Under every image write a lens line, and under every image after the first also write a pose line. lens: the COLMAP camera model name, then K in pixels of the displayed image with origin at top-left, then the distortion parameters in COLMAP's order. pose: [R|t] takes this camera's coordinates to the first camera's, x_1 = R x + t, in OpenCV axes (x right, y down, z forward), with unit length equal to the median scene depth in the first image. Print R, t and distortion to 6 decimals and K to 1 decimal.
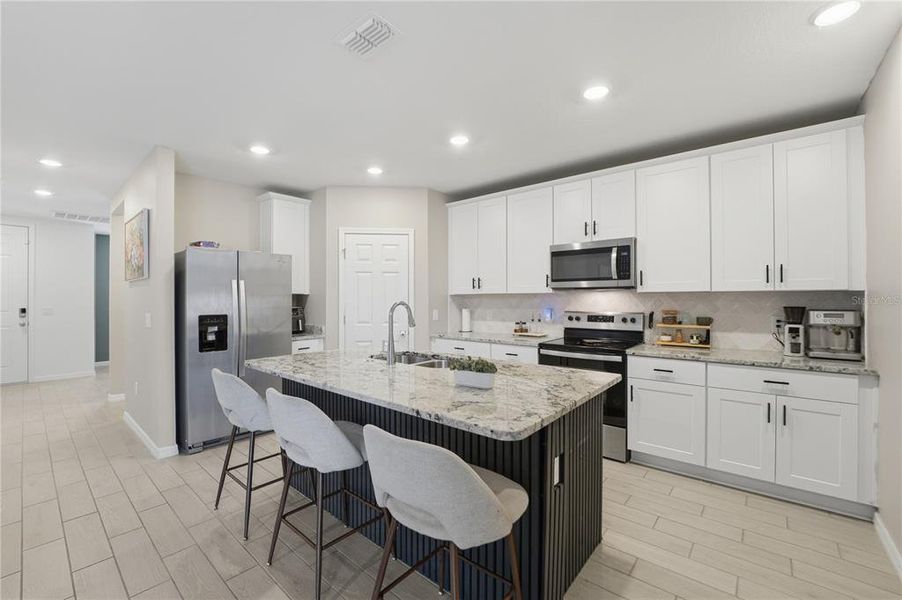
lens RADIAL K [[380.9, 0, 449.0], [0, 380.9, 299.6], [0, 0, 1]] dist [-0.023648, 0.002353]
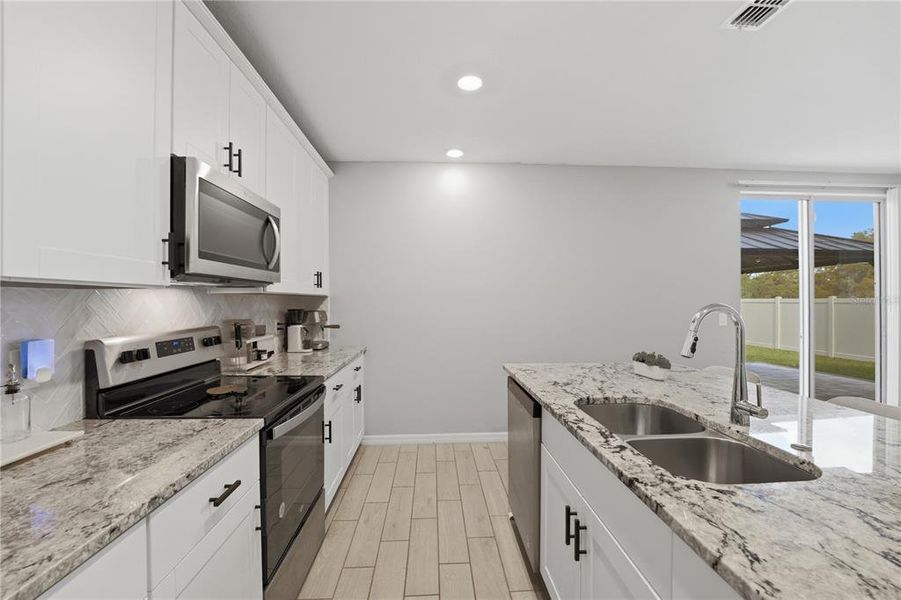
lens RADIAL K [[380.4, 0, 453.8], [0, 380.4, 298.8], [0, 0, 1]] dist [-0.023648, 0.002353]
pose [[-0.701428, 0.011653, 0.712645, -0.173202], [0.014550, 0.999892, -0.002029, -0.001492], [-0.712592, 0.008946, -0.701522, 1.178883]]
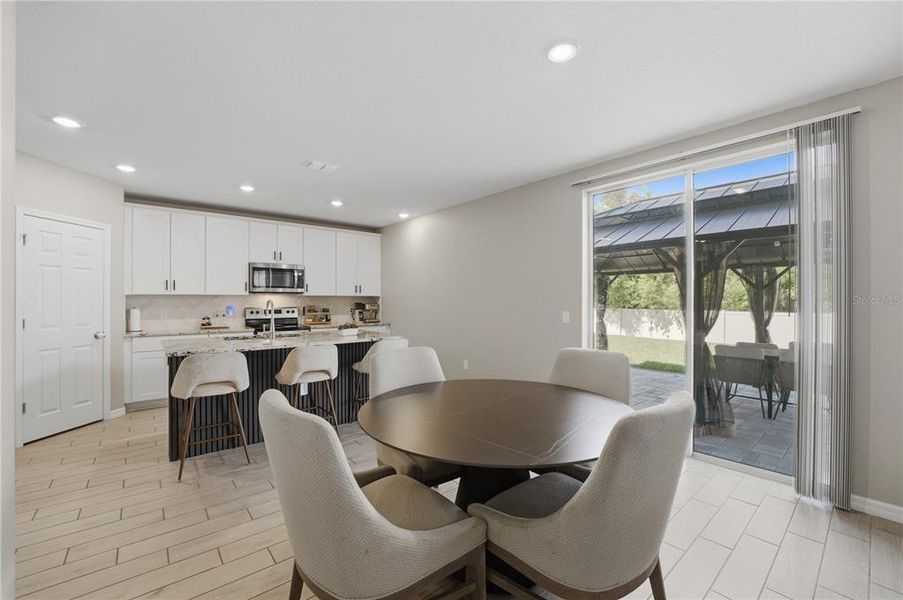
lens RADIAL K [[381.3, 0, 453.5], [0, 381.3, 298.2], [0, 0, 1]] dist [-0.023648, 0.002353]
pose [[0.163637, 0.009940, 0.986471, -1.134393], [0.005696, 0.999923, -0.011021, 0.016779], [-0.986504, 0.007423, 0.163568, -0.003304]]
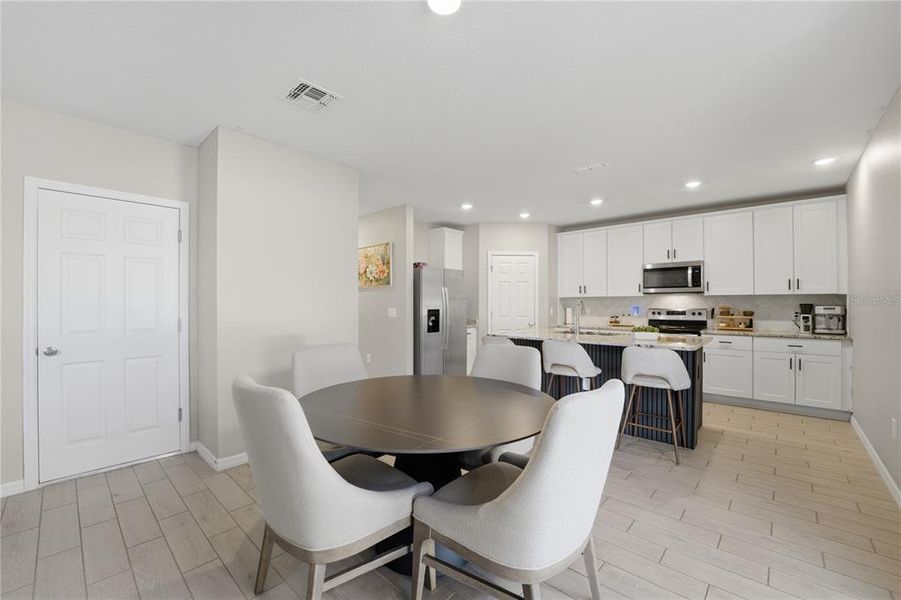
lens RADIAL K [[380.4, 0, 447.2], [0, 380.4, 303.9], [0, 0, 1]] dist [-0.023648, 0.002353]
pose [[0.999381, 0.001234, -0.035170, -0.500881], [-0.001358, 0.999993, -0.003486, 0.022130], [0.035165, 0.003532, 0.999375, -0.582348]]
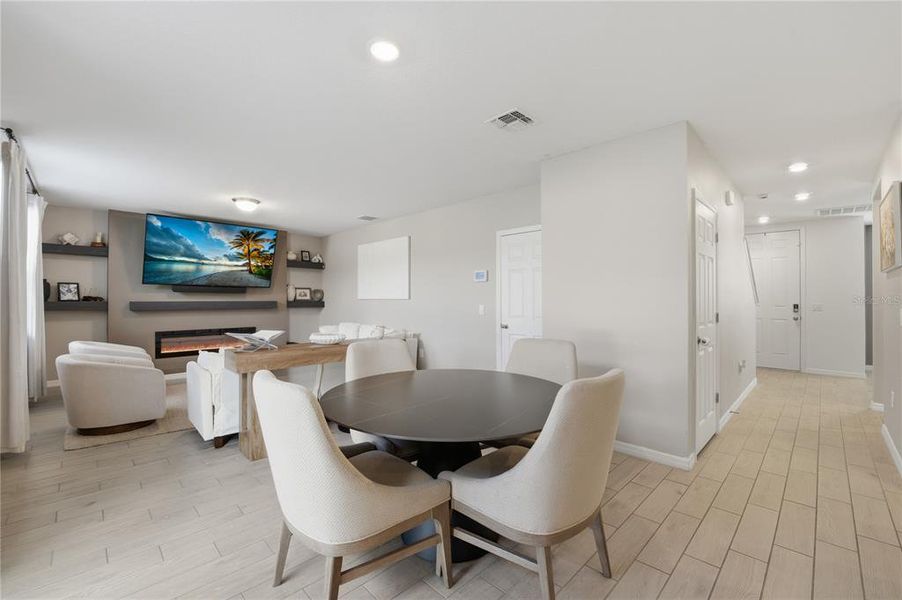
lens RADIAL K [[380.9, 0, 453.6], [0, 380.9, 298.7], [0, 0, 1]] dist [-0.023648, 0.002353]
pose [[-0.070337, 0.003338, -0.997518, 0.068065], [-0.008383, 0.999957, 0.003937, 0.020847], [0.997488, 0.008639, -0.070306, 0.097403]]
